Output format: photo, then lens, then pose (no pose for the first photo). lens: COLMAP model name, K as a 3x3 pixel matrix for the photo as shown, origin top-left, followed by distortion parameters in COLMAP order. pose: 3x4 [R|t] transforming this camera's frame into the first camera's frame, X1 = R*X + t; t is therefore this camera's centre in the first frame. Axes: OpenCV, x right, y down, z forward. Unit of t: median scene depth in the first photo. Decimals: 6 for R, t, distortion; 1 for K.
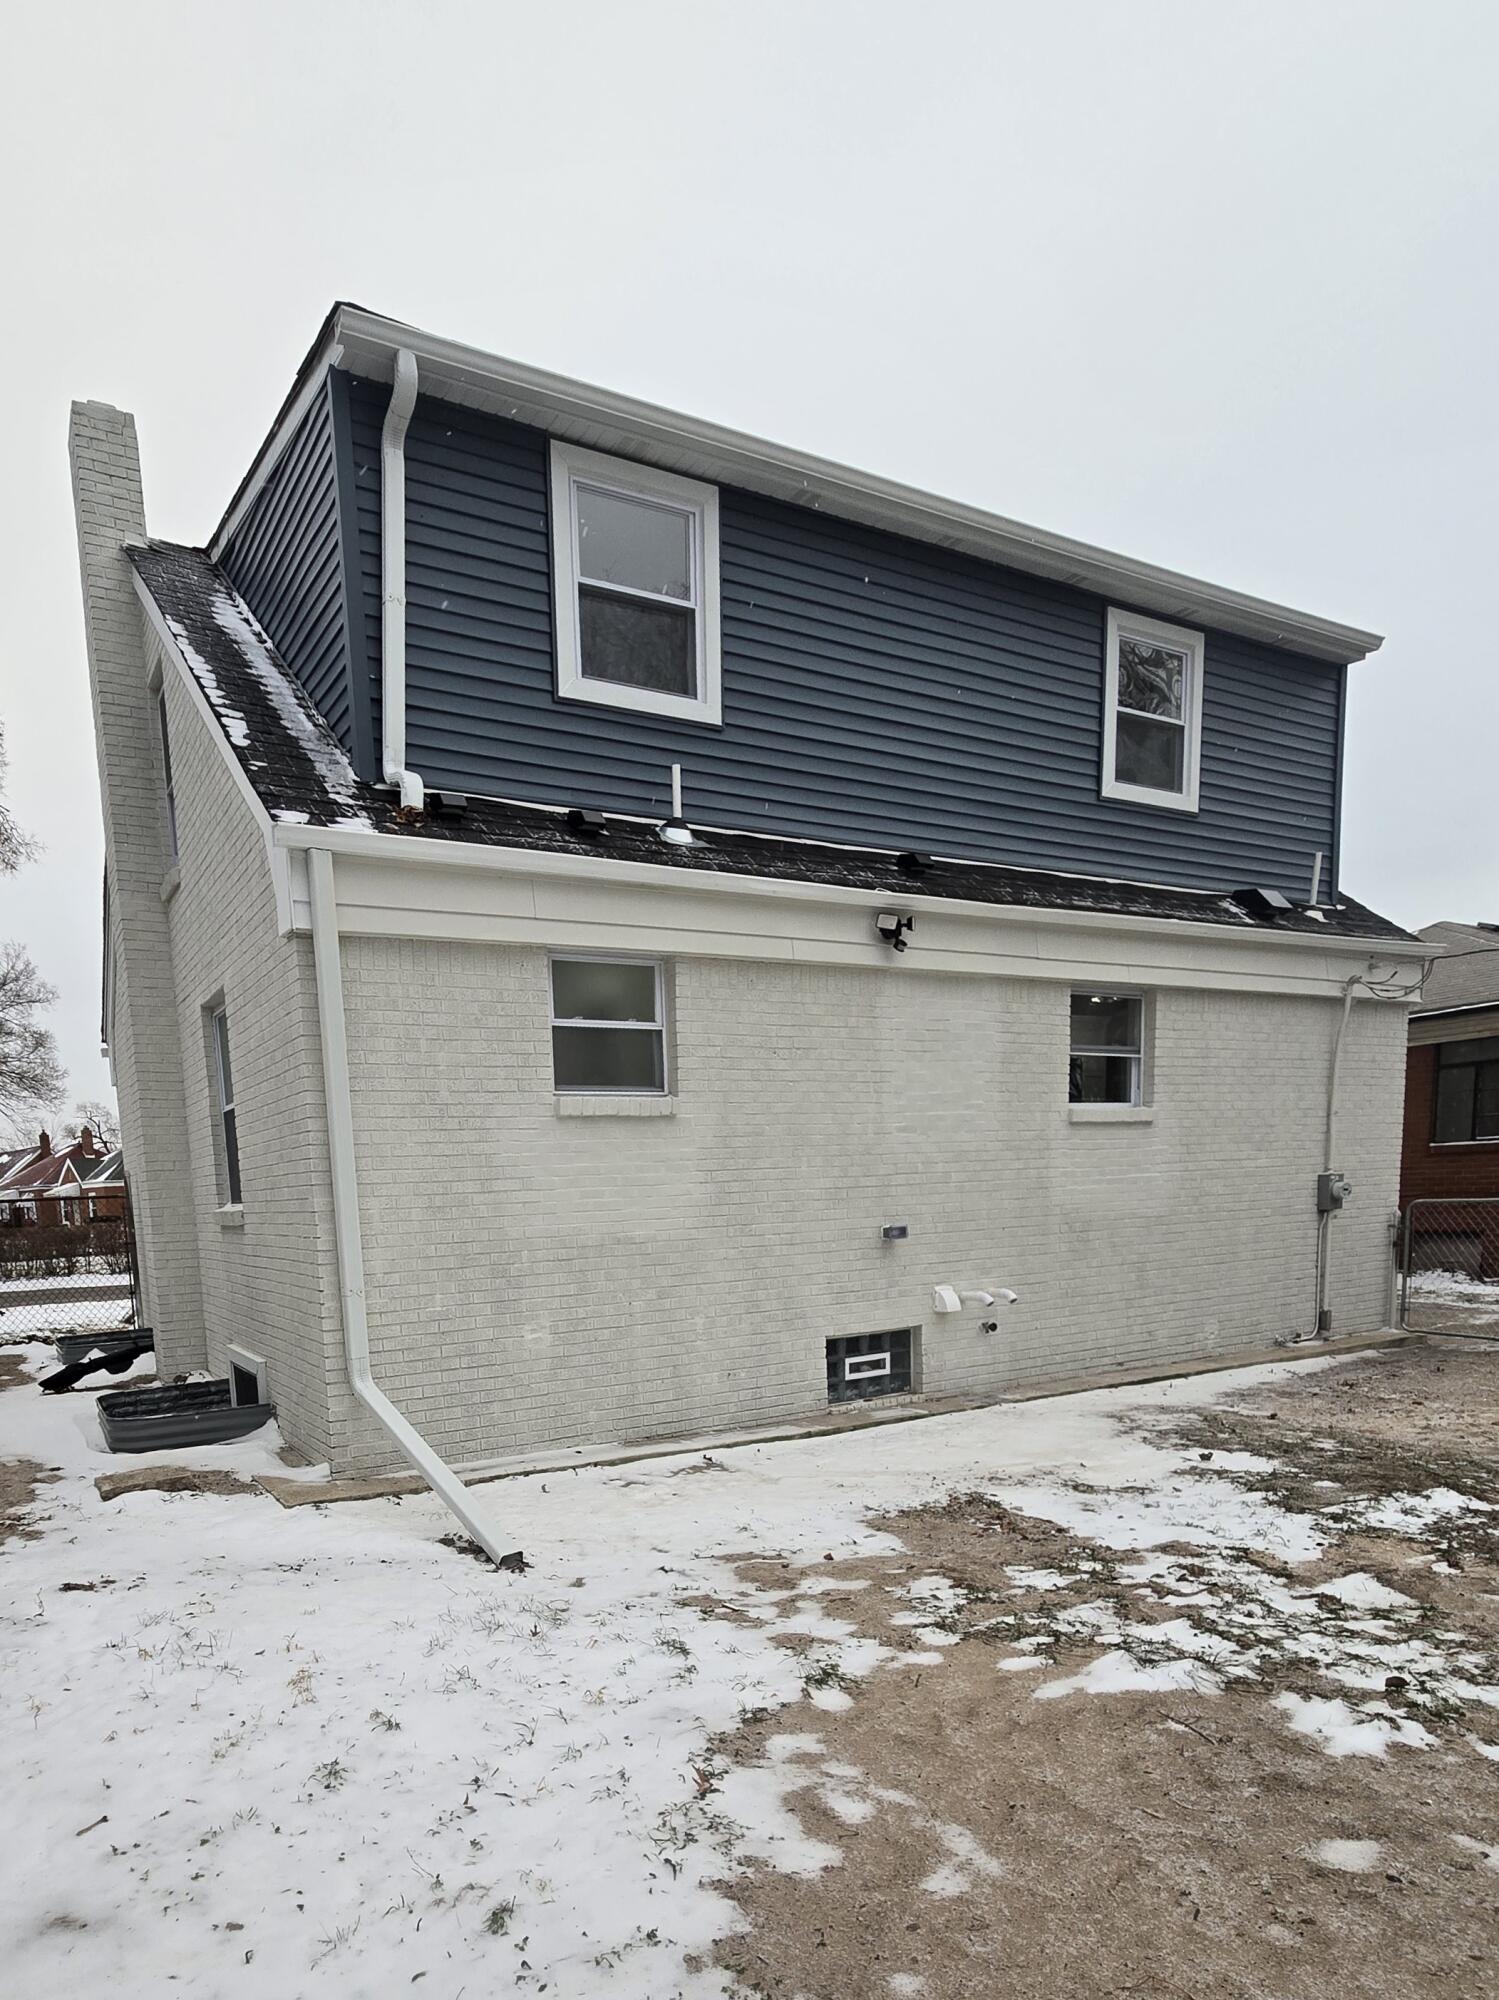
lens RADIAL K [[828.7, 0, 737.9], [0, 828.7, 1004.1], [0, 0, 1]] dist [0.001465, -0.000222]
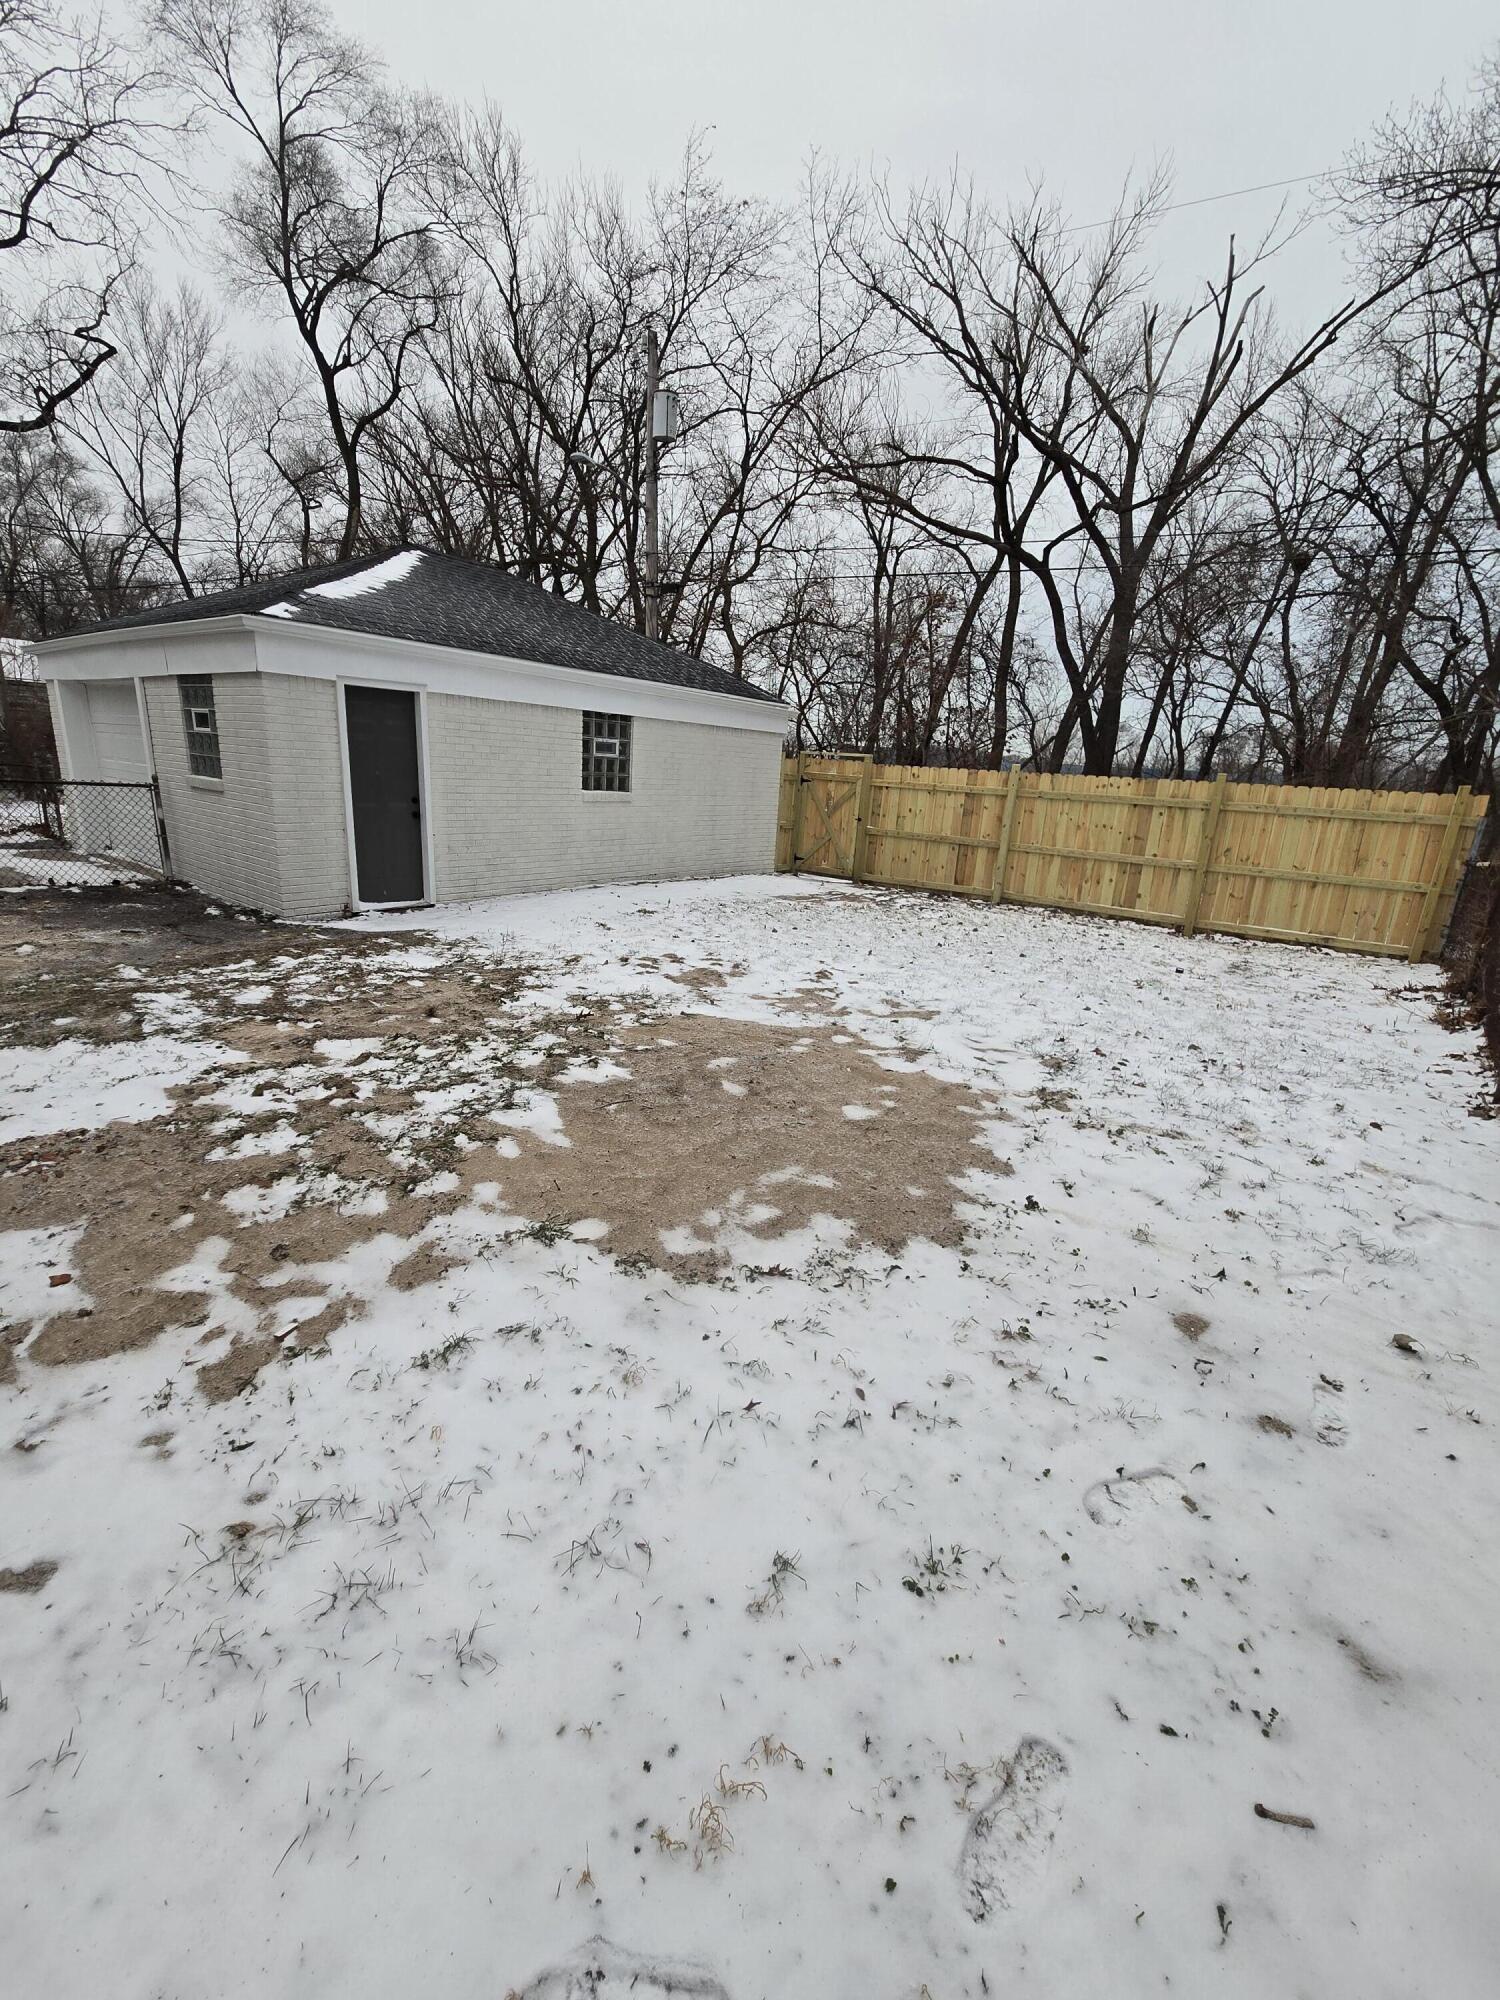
lens RADIAL K [[828.7, 0, 738.4], [0, 828.7, 1004.1], [0, 0, 1]] dist [0.001465, -0.000222]
pose [[-0.170835, -0.259763, 0.950441, -0.621923], [-0.270743, 0.939866, 0.208209, 0.275000], [-0.947372, -0.221756, -0.230891, 0.900345]]
